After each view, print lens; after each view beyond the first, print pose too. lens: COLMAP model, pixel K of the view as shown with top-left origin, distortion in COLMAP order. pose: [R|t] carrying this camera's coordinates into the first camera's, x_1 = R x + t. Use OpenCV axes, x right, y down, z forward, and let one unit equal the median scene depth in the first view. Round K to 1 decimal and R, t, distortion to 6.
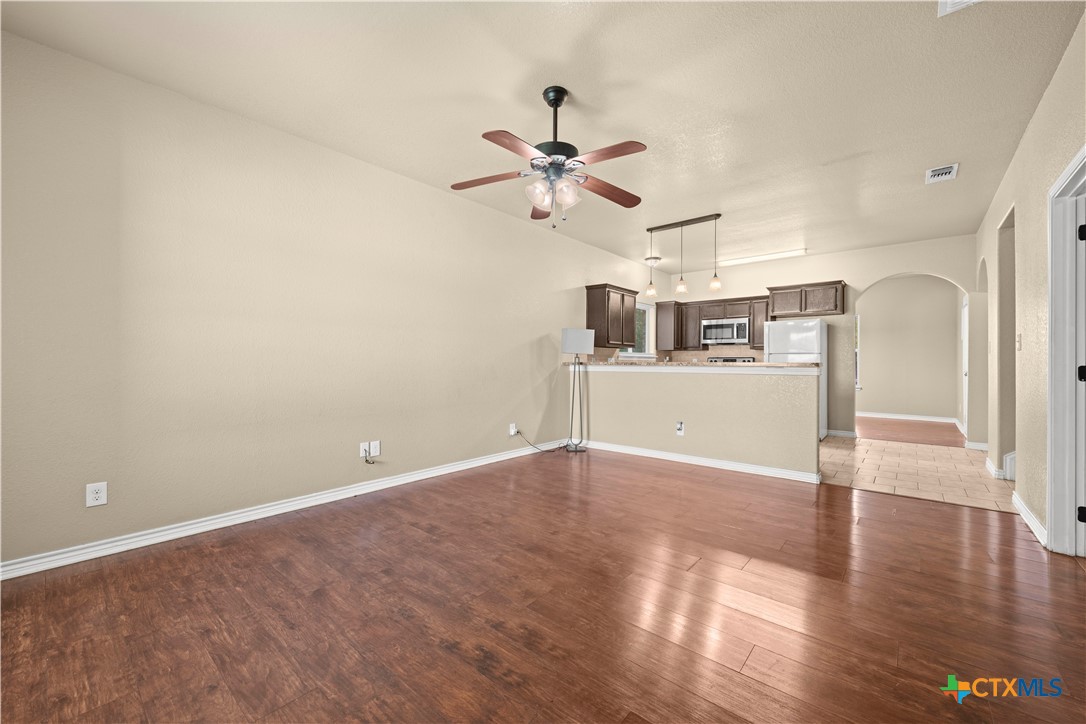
lens RADIAL K [[429.4, 0, 546.9], [0, 429.4, 362.1], [0, 0, 1]] dist [-0.000310, -0.000208]
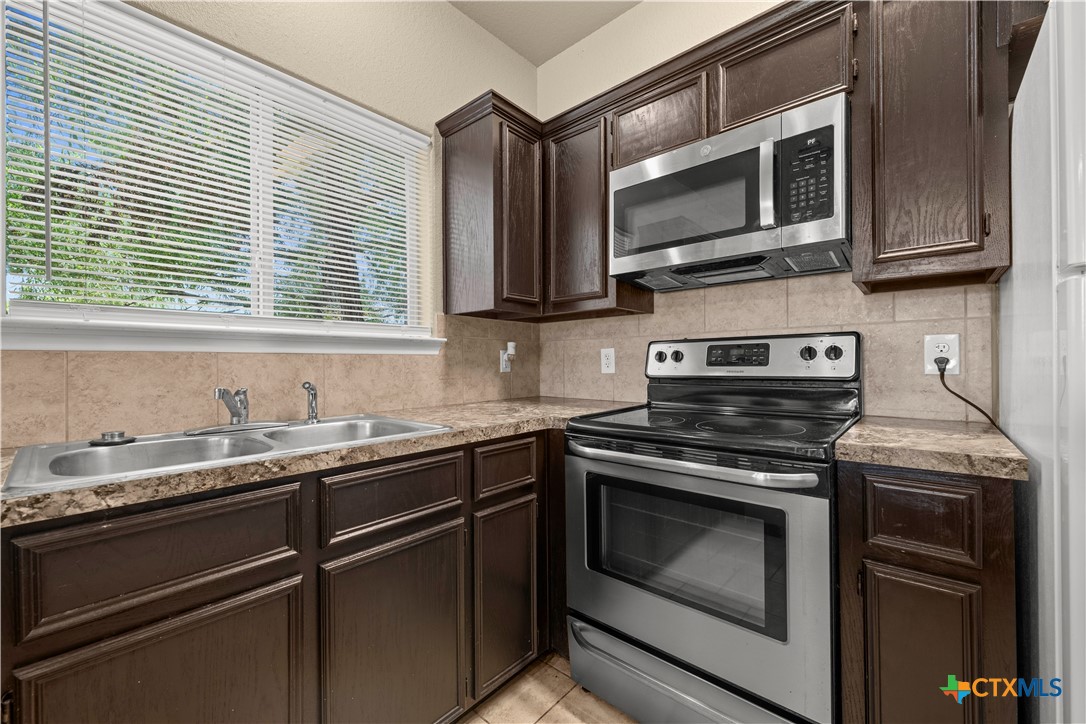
lens RADIAL K [[434.7, 0, 552.1], [0, 434.7, 363.5], [0, 0, 1]] dist [0.001843, 0.000142]
pose [[0.999912, -0.011838, -0.006018, 0.396181], [0.011848, 0.999928, 0.001654, 0.001448], [0.005998, -0.001725, 0.999981, 0.926776]]
